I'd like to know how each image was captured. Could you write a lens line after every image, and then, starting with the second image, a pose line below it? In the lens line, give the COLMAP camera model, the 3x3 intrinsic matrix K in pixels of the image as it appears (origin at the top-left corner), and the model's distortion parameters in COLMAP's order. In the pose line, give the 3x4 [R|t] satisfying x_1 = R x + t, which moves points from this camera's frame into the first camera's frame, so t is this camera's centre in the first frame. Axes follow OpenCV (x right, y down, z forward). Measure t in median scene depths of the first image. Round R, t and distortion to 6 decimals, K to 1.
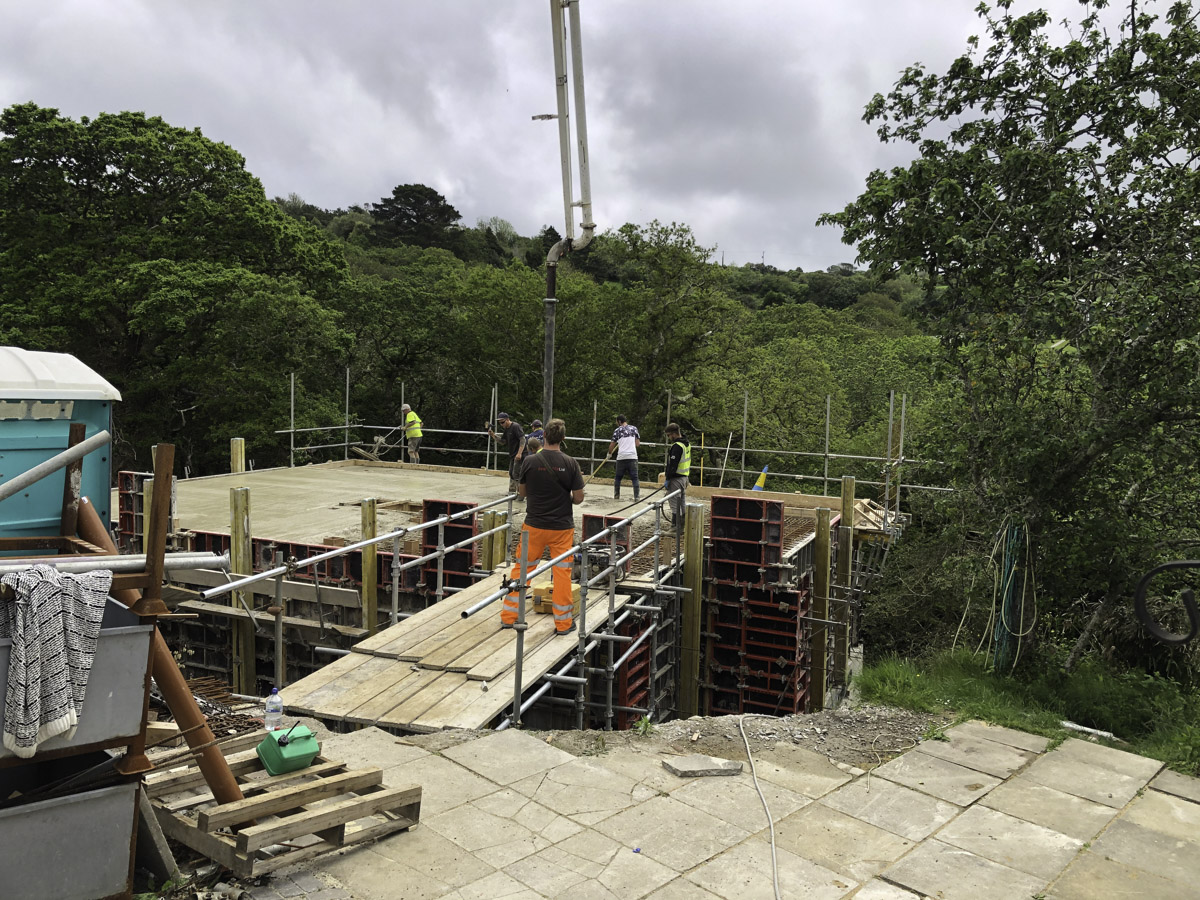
lens RADIAL K [[974.4, 0, 611.0], [0, 974.4, 431.9], [0, 0, 1]] dist [0.017271, 0.004983]
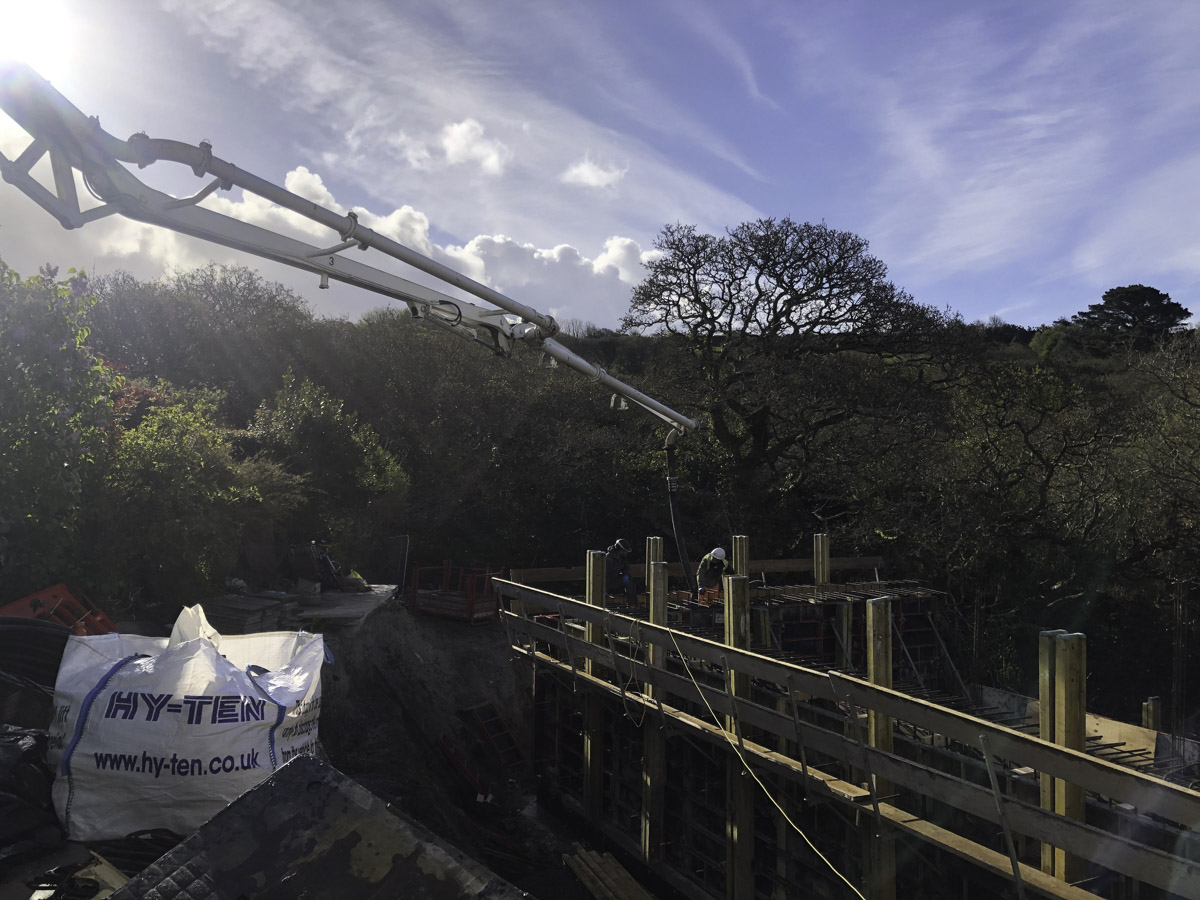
lens RADIAL K [[960.2, 0, 605.5], [0, 960.2, 454.2], [0, 0, 1]] dist [0.075306, -0.096858]
pose [[0.764336, -0.032695, -0.643989, 0.016324], [-0.036193, 0.994964, -0.093470, 0.019514], [0.643802, 0.094750, 0.759304, 0.192050]]
